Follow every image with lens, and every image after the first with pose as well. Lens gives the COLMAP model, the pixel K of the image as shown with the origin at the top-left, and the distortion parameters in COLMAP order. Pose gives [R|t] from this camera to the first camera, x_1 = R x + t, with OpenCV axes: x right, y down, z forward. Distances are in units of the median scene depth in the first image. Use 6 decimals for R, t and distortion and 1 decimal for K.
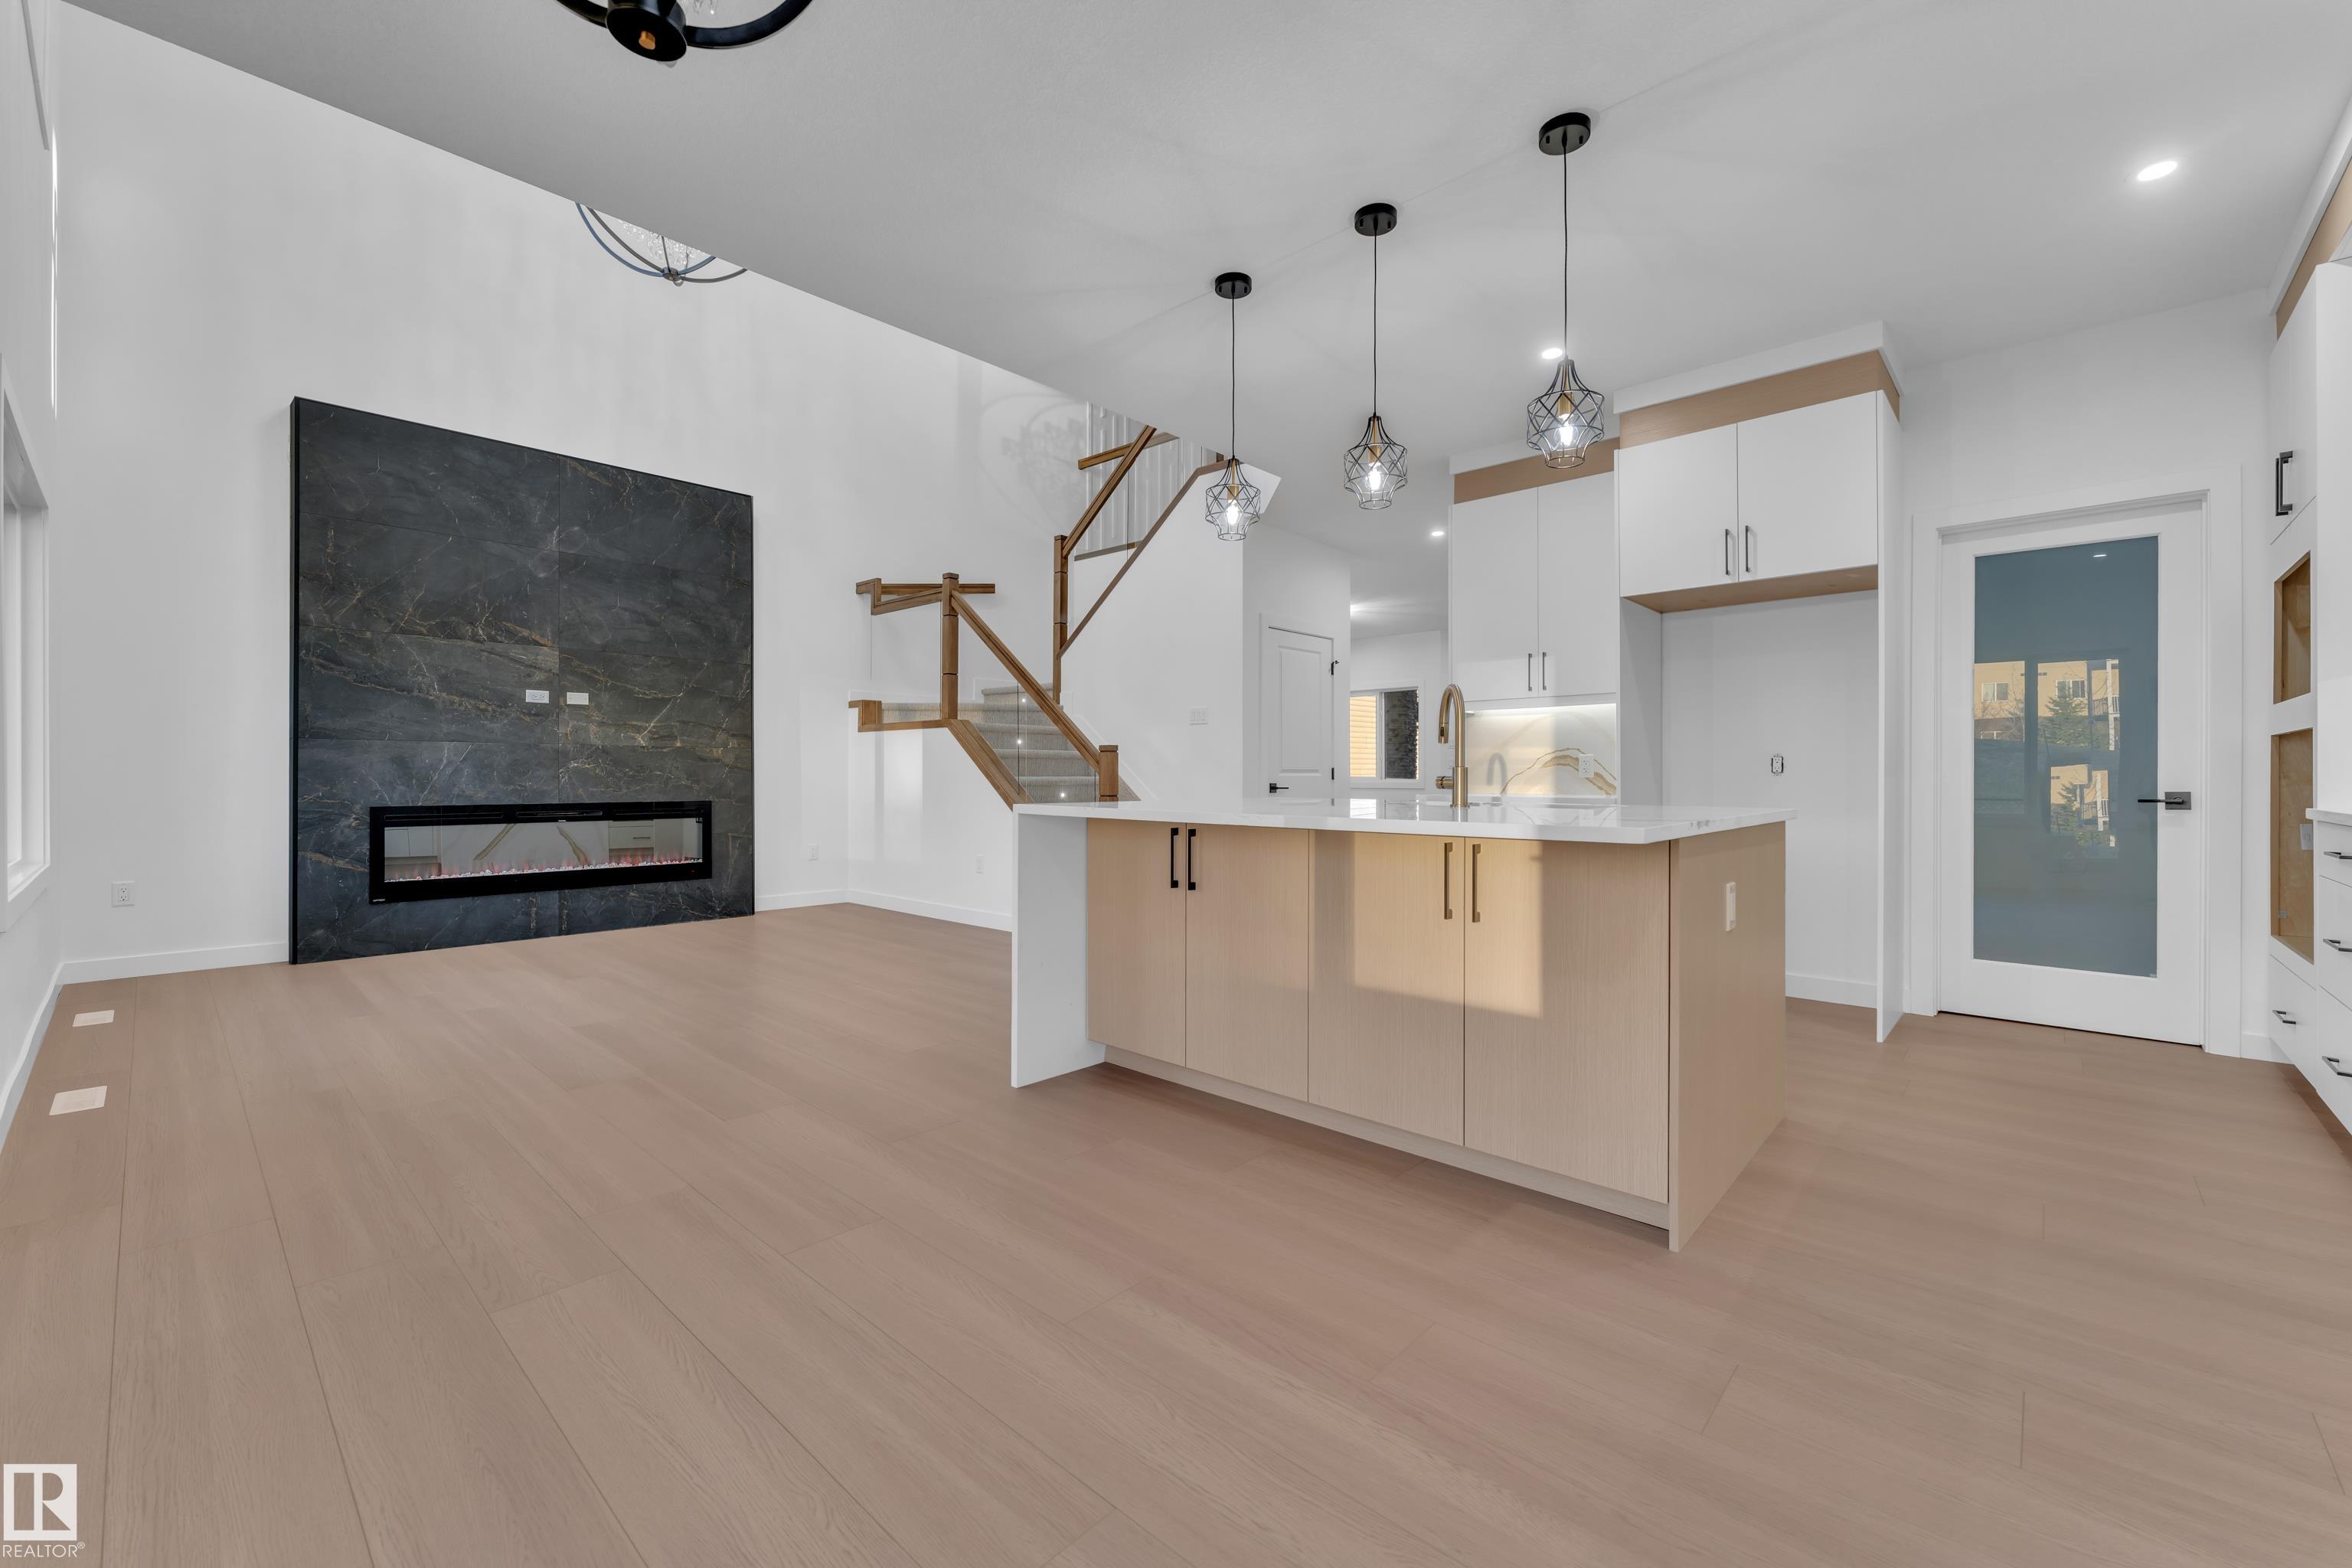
lens RADIAL K [[945.1, 0, 1179.0], [0, 945.1, 780.1], [0, 0, 1]] dist [-0.001549, -0.000358]
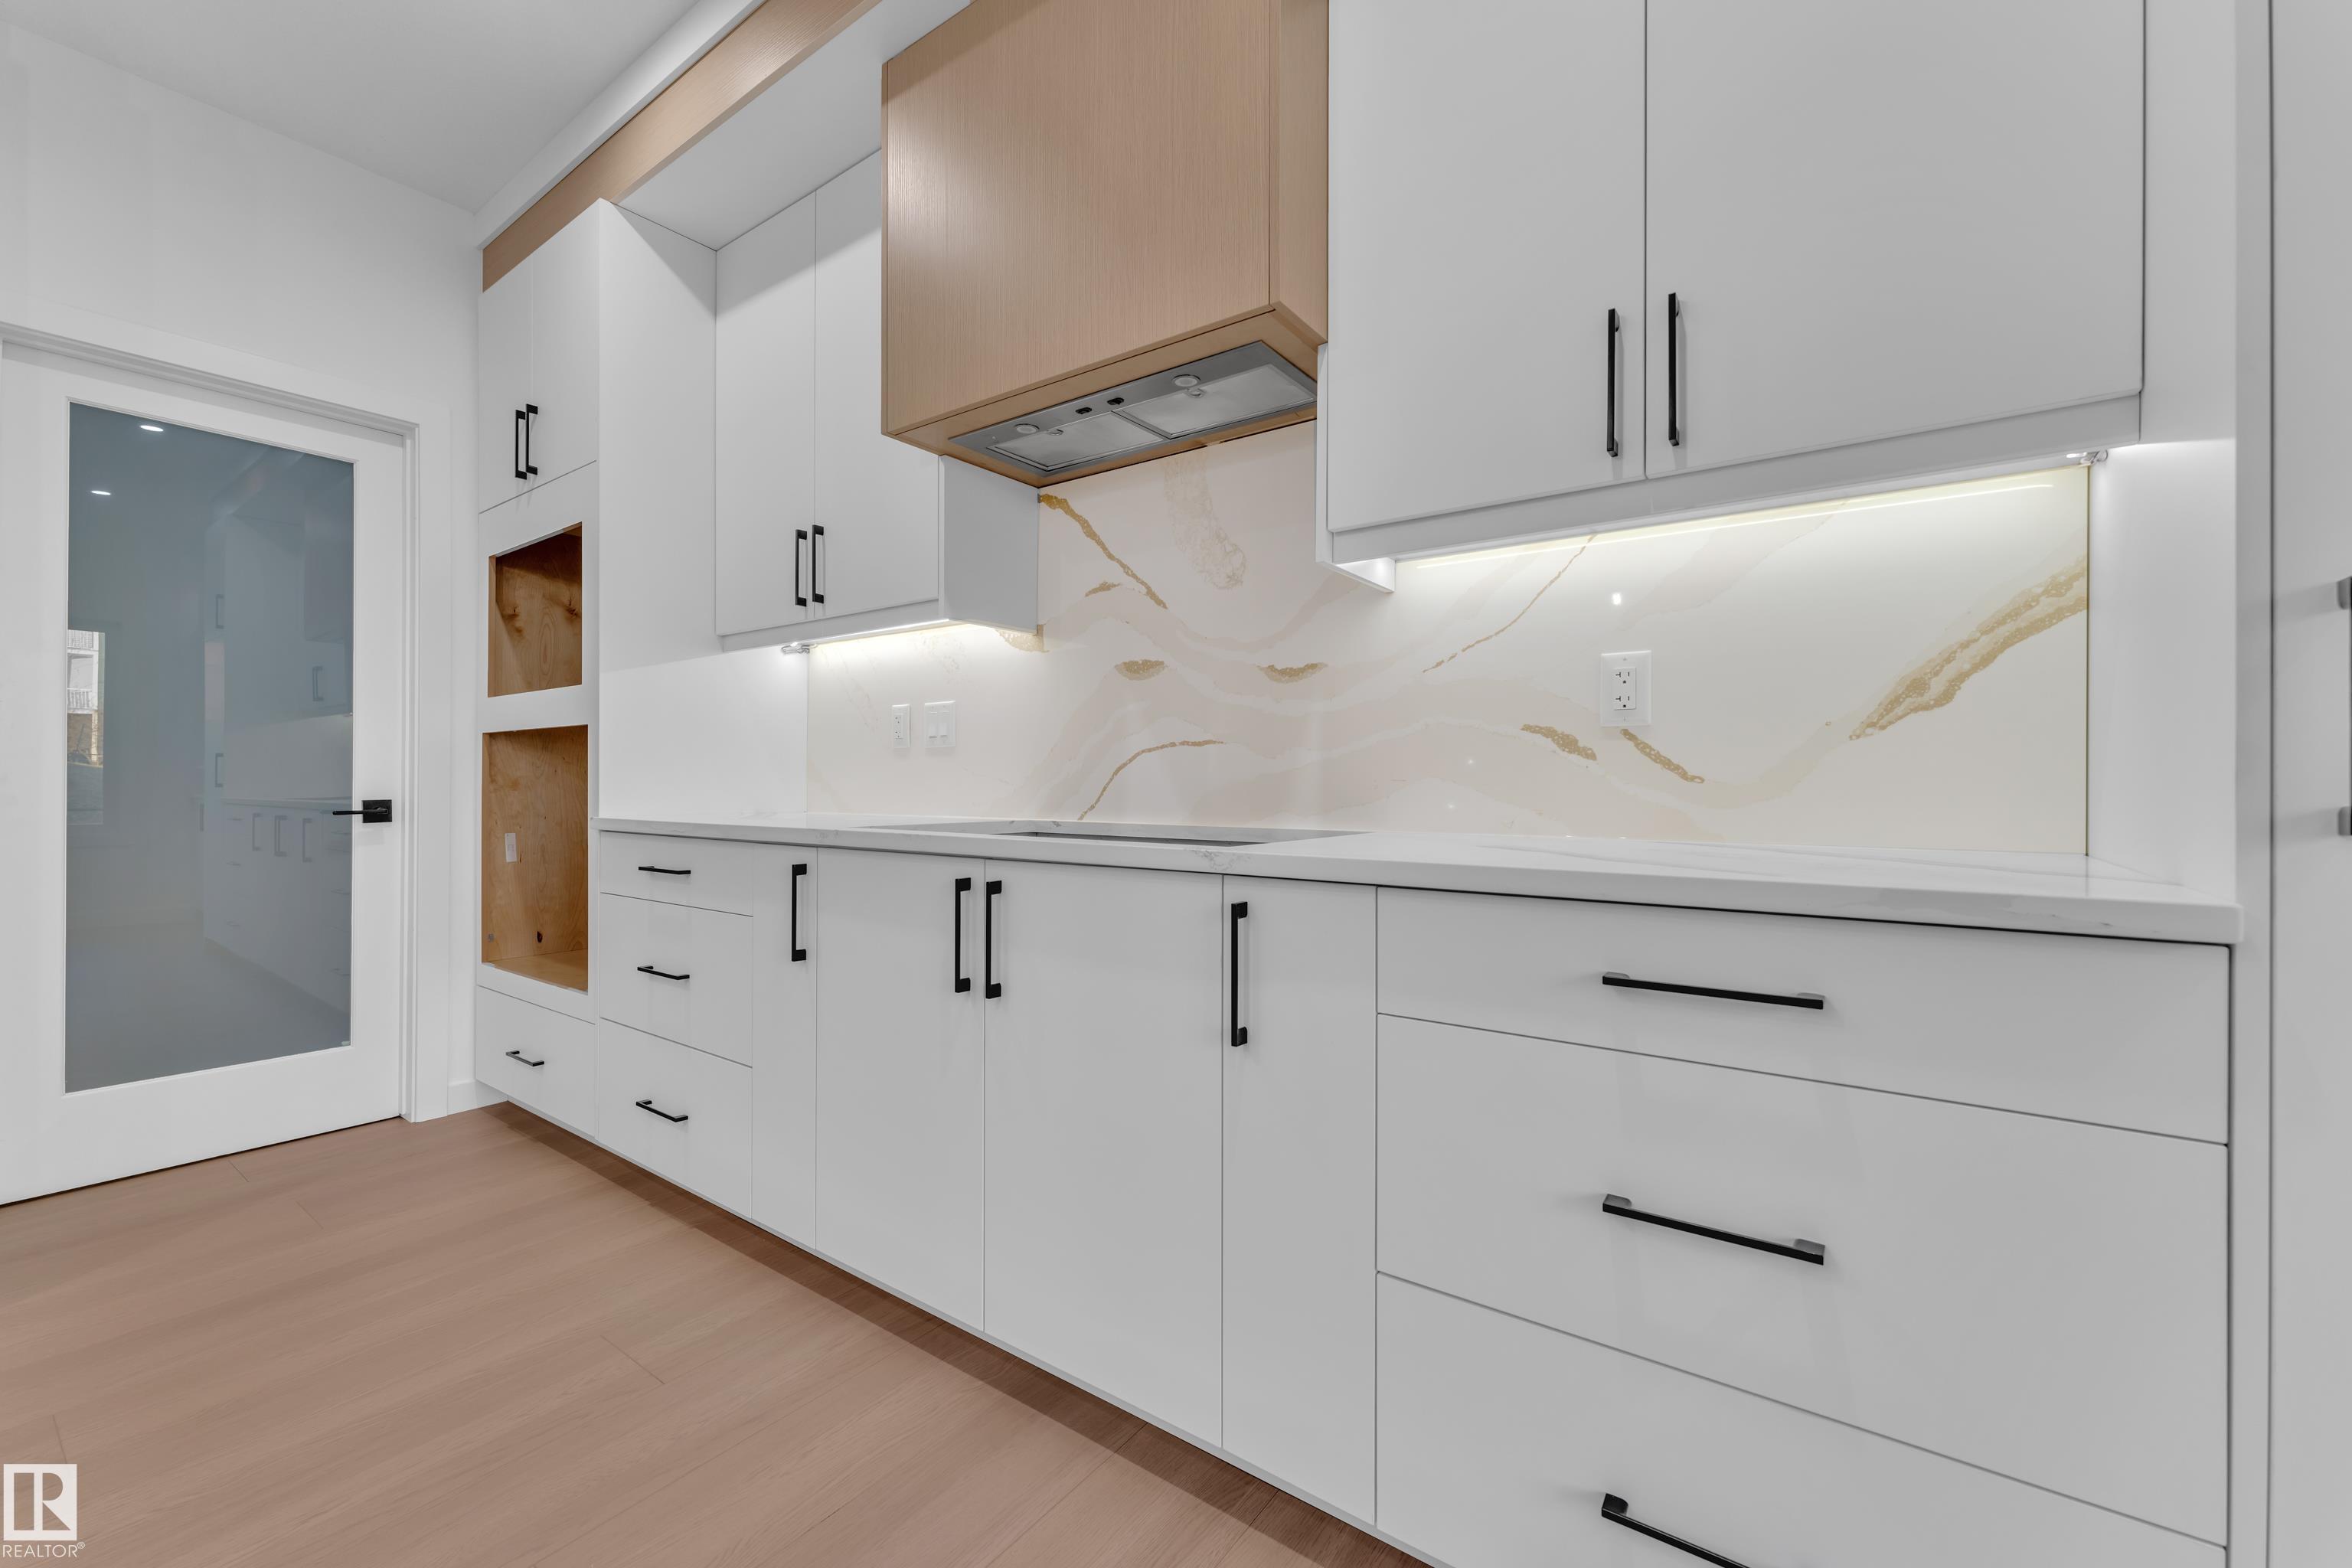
lens RADIAL K [[945.1, 0, 1179.0], [0, 945.1, 780.1], [0, 0, 1]] dist [-0.001549, -0.000358]
pose [[-0.127588, 0.003785, 0.991820, 0.198813], [0.000099, 0.999993, -0.003803, -0.000635], [-0.991827, -0.000387, -0.127587, 0.437470]]
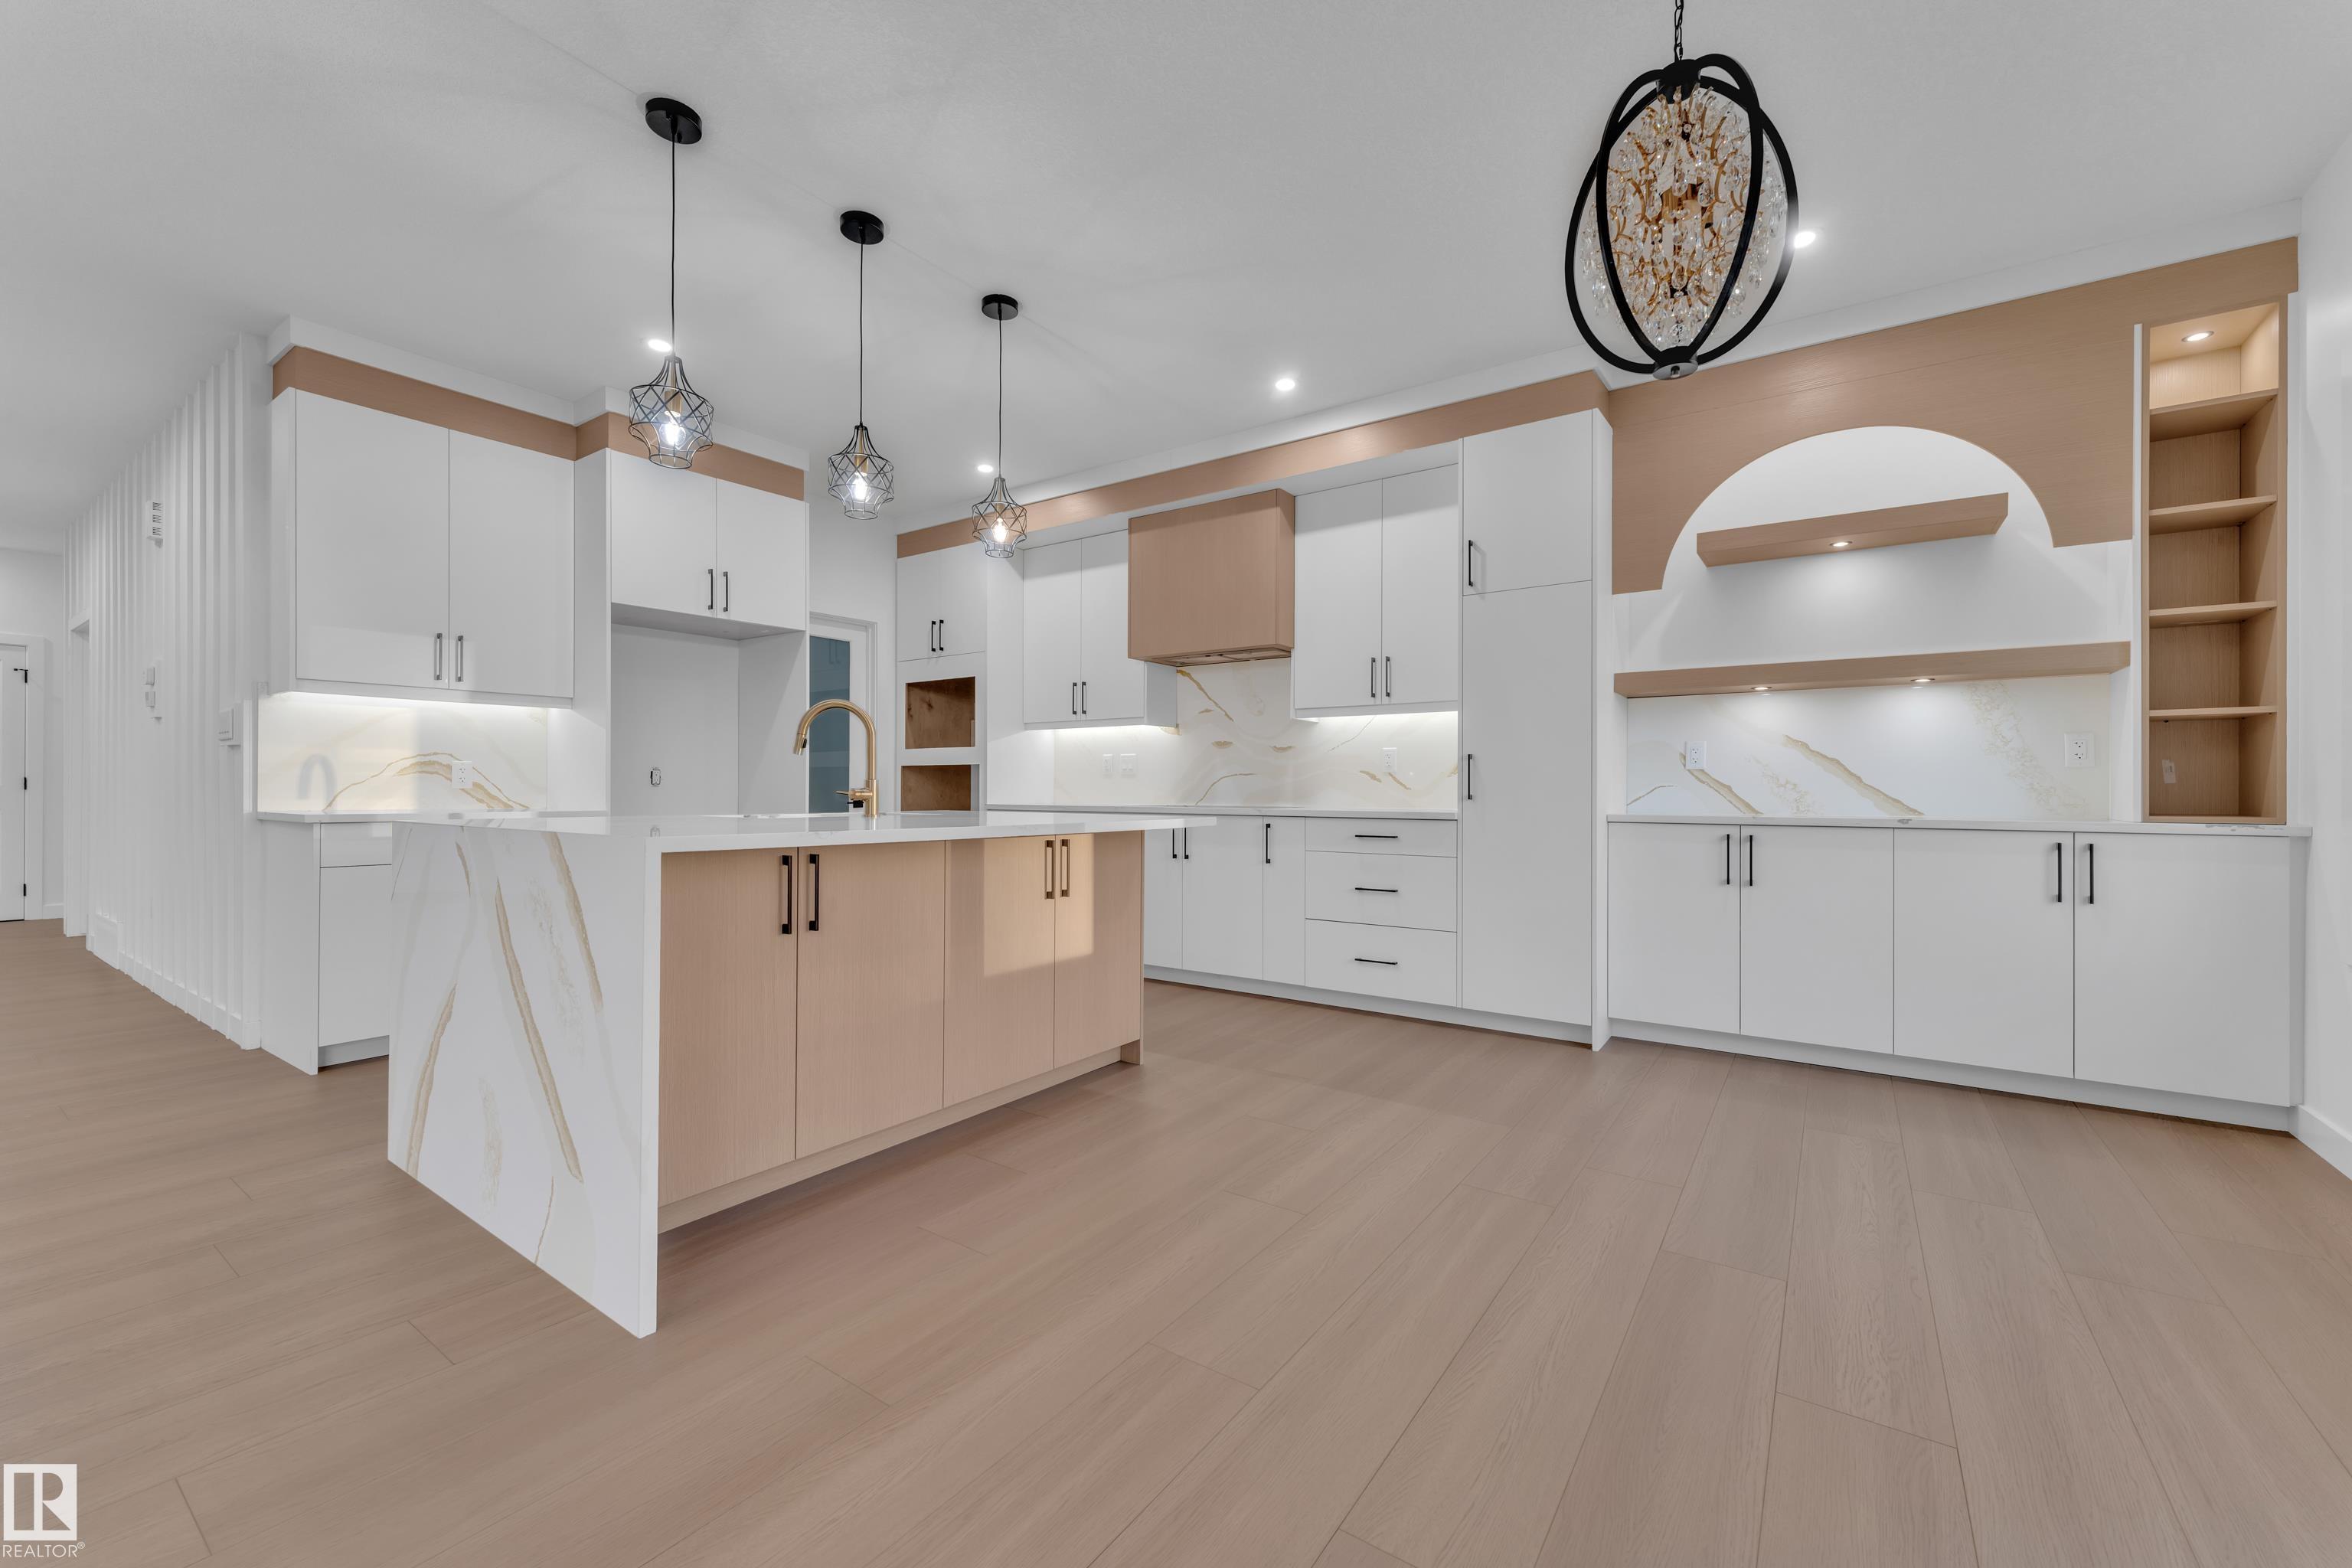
lens RADIAL K [[945.1, 0, 1179.0], [0, 945.1, 780.1], [0, 0, 1]] dist [-0.001549, -0.000358]
pose [[-0.137752, 0.009115, 0.990425, -0.676158], [0.000577, 0.999958, -0.009122, -0.002854], [-0.990467, -0.000685, -0.137751, 0.658725]]
